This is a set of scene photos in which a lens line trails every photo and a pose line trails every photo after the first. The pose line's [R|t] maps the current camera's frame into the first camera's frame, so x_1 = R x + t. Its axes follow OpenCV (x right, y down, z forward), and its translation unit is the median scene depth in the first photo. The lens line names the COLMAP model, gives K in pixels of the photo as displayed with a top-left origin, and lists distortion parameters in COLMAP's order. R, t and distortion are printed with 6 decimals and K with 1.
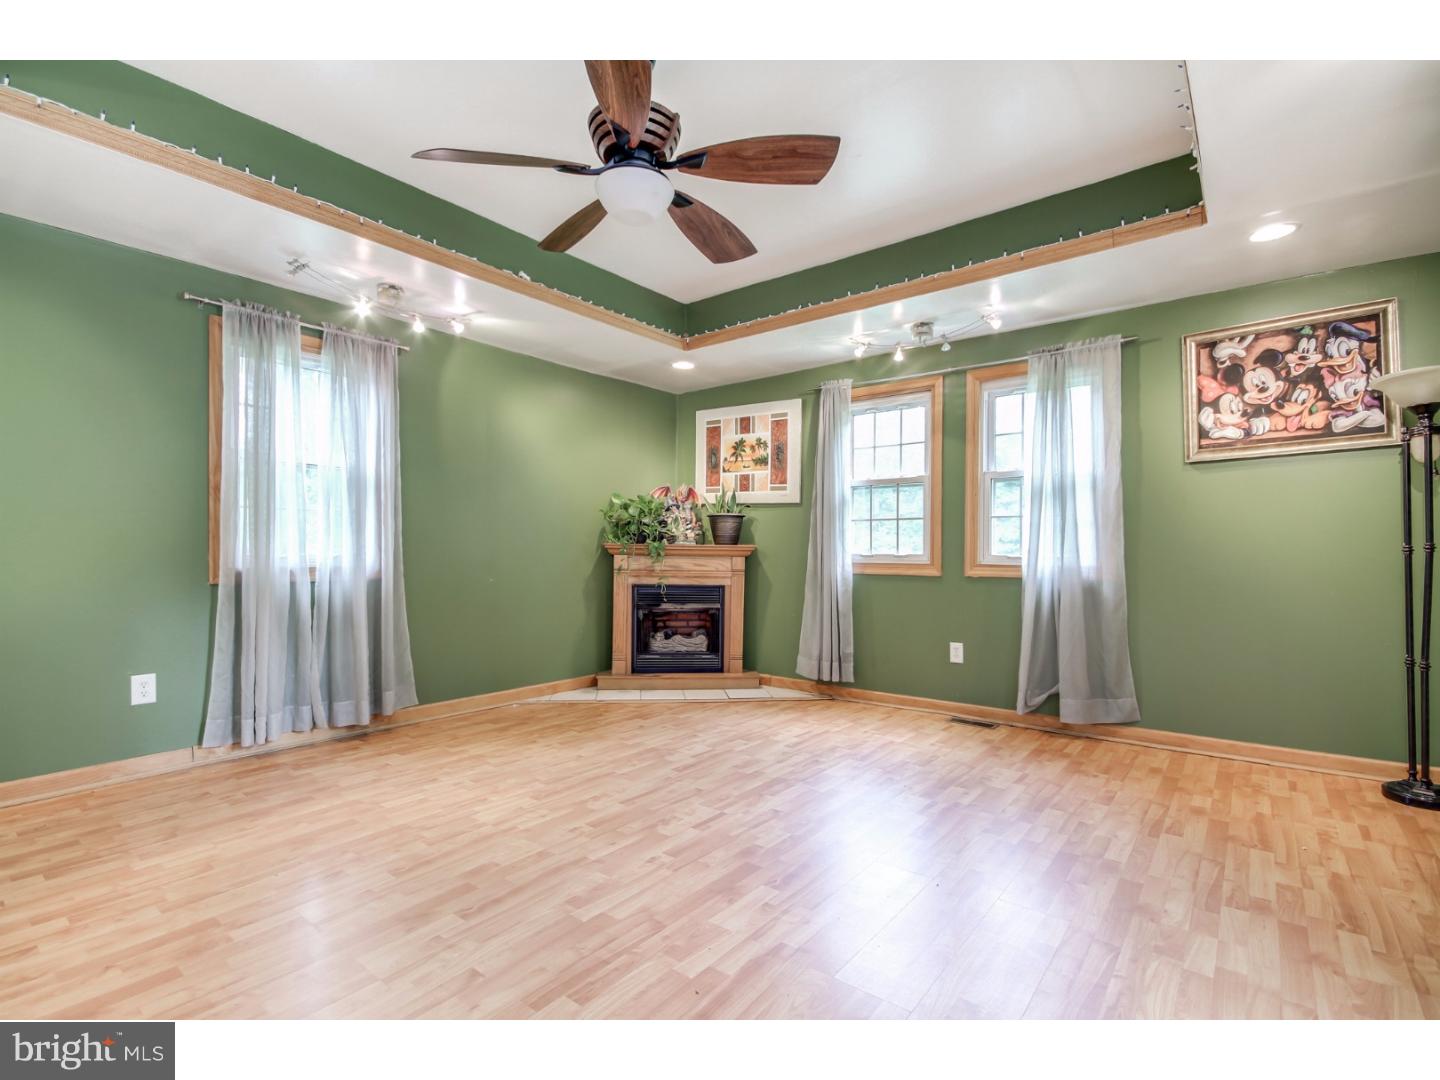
lens RADIAL K [[682.8, 0, 721.7], [0, 682.8, 556.8], [0, 0, 1]] dist [-0.002298, 0.000286]
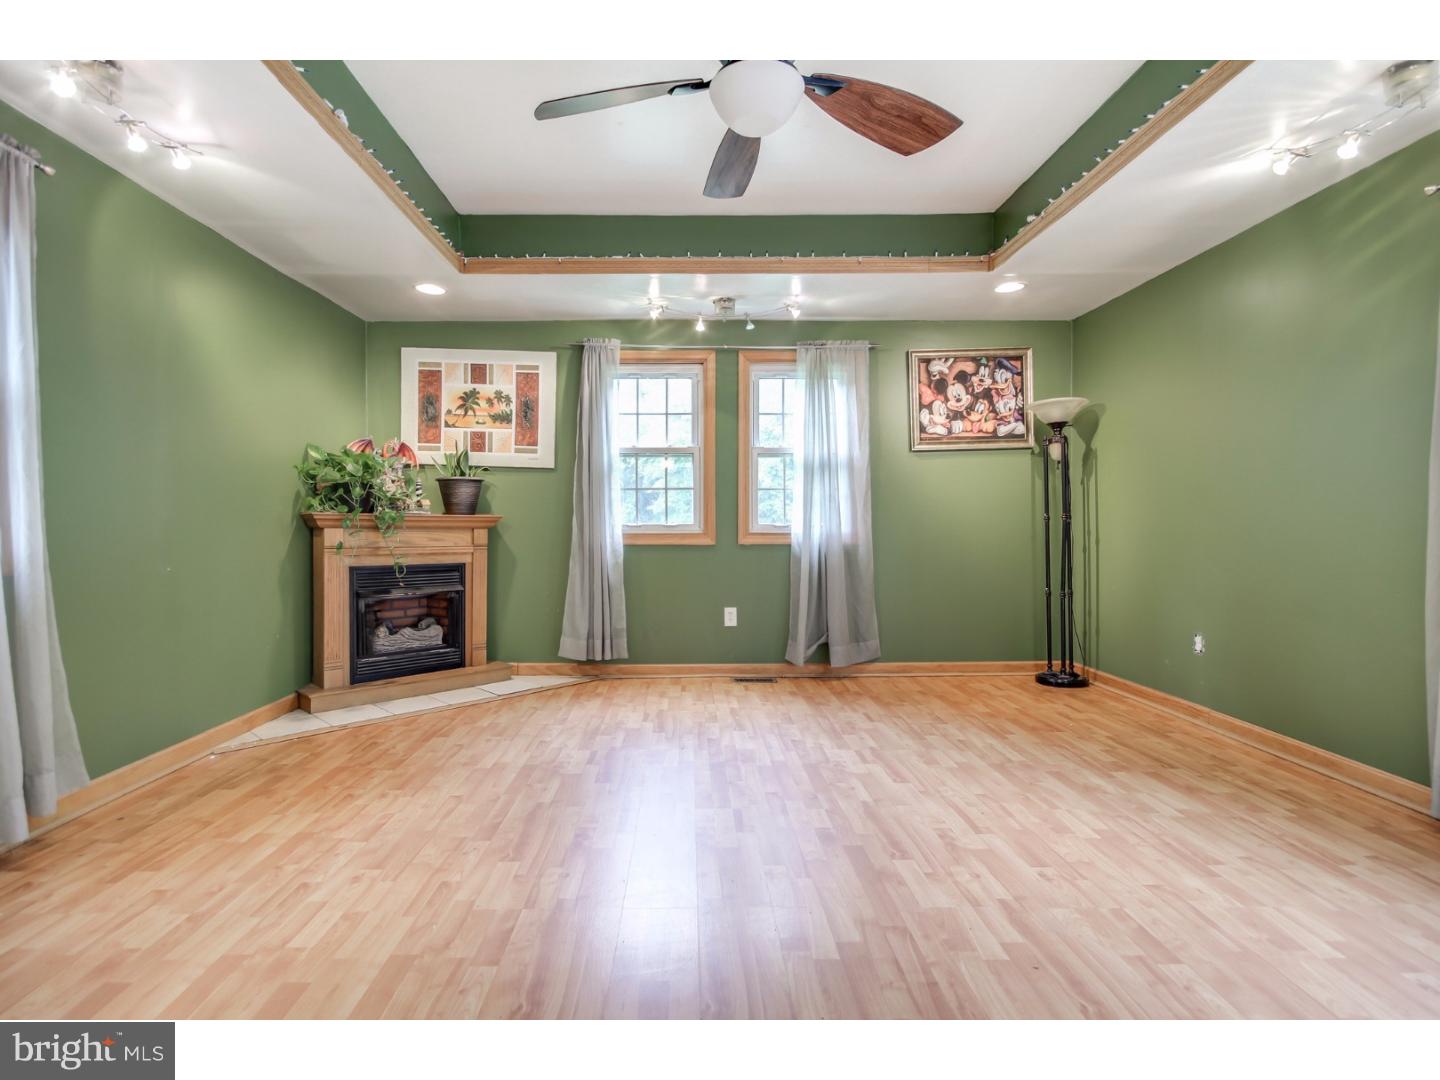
lens RADIAL K [[699.1, 0, 694.0], [0, 699.1, 540.0], [0, 0, 1]] dist [-0.000262, 0.000370]
pose [[0.780690, -0.021248, 0.624557, -0.338897], [0.010032, 0.999719, 0.021472, -0.002370], [-0.624838, -0.010498, 0.780684, 0.171177]]
